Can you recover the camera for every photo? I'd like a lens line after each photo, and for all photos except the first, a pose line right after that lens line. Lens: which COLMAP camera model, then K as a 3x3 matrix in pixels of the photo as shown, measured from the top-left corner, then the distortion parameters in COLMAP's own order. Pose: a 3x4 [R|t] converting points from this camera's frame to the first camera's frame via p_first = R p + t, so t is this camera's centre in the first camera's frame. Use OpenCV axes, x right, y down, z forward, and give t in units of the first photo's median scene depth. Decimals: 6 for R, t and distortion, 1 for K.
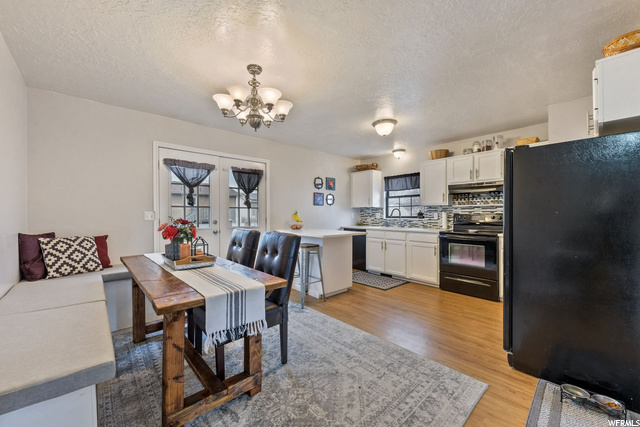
lens RADIAL K [[254.8, 0, 320.0], [0, 254.8, 213.5], [0, 0, 1]] dist [0.000262, -0.000017]
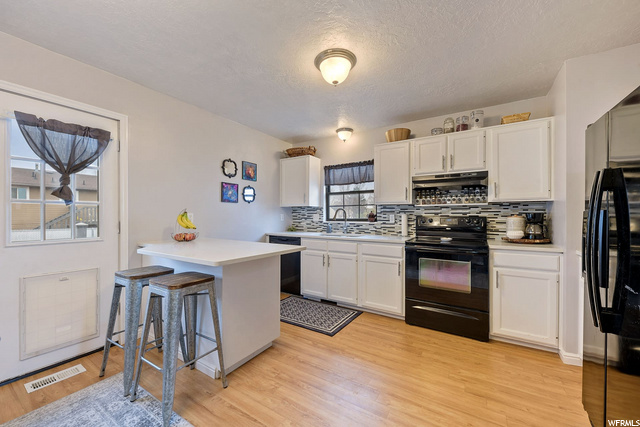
lens RADIAL K [[254.8, 0, 320.0], [0, 254.8, 213.5], [0, 0, 1]] dist [0.000262, -0.000017]
pose [[0.963229, 0.004988, 0.268634, 0.045564], [-0.003273, 0.999971, -0.006832, 0.000641], [-0.268661, 0.005702, 0.963218, 0.326385]]
